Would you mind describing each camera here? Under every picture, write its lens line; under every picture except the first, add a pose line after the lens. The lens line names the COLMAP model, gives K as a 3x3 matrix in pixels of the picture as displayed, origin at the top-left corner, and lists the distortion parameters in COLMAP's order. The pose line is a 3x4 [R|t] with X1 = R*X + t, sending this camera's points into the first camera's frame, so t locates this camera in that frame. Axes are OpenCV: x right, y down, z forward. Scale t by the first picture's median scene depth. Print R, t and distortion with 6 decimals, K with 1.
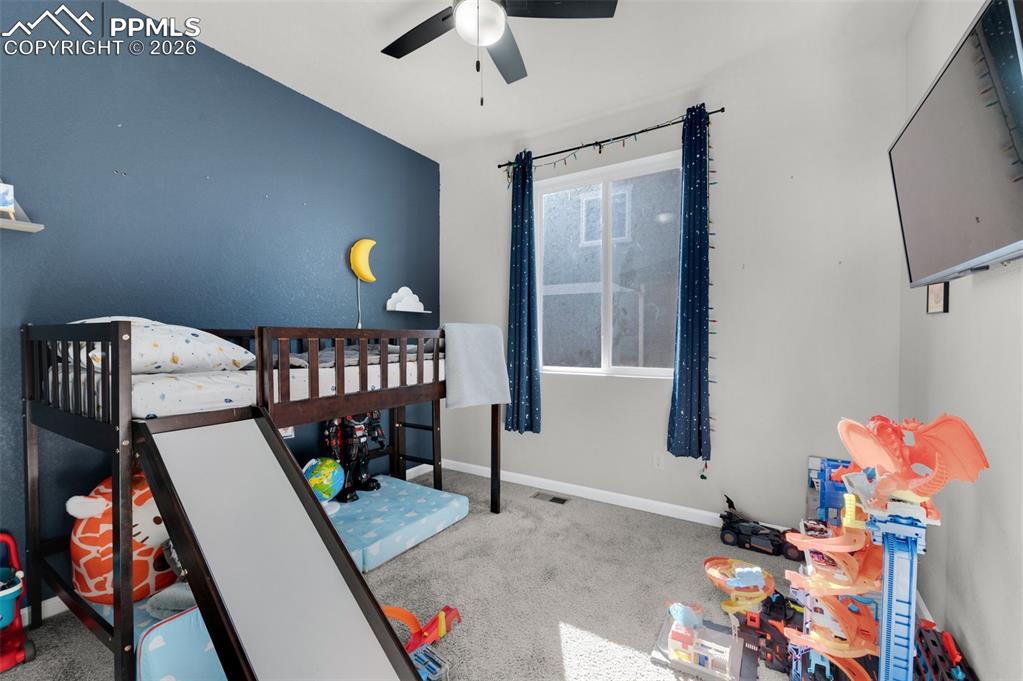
lens RADIAL K [[434.9, 0, 512.5], [0, 434.9, 344.8], [0, 0, 1]] dist [-0.000668, -0.000012]
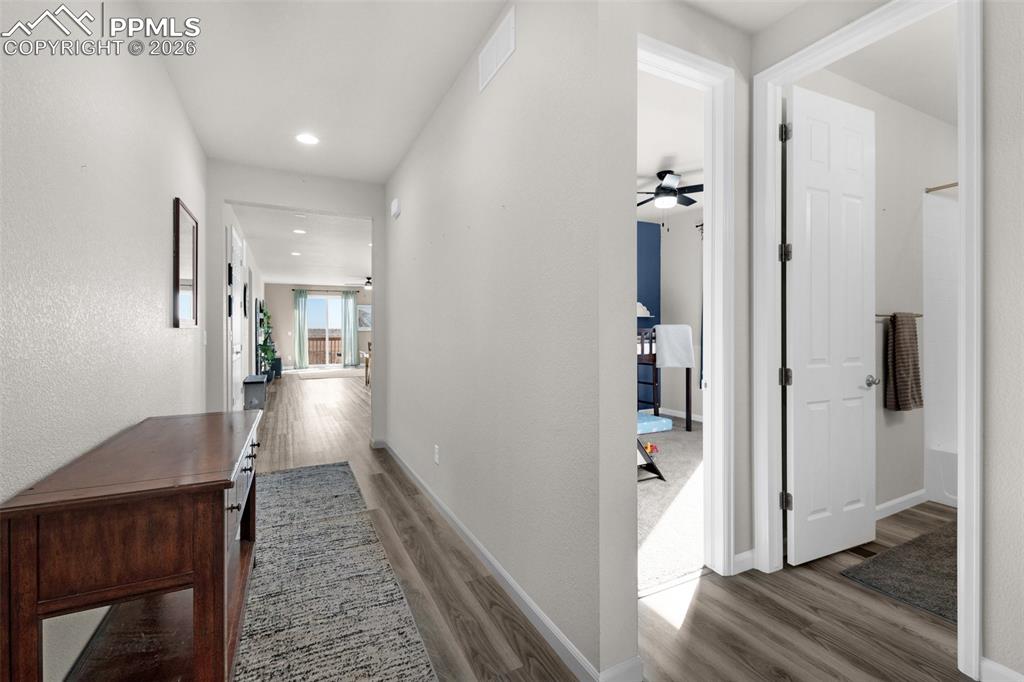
lens RADIAL K [[435.3, 0, 509.0], [0, 435.3, 336.5], [0, 0, 1]] dist [-0.000668, -0.000012]
pose [[0.853010, -0.001845, -0.521892, 0.314382], [-0.002542, 0.999967, -0.007691, 0.020170], [0.521889, 0.007887, 0.852977, -1.061221]]
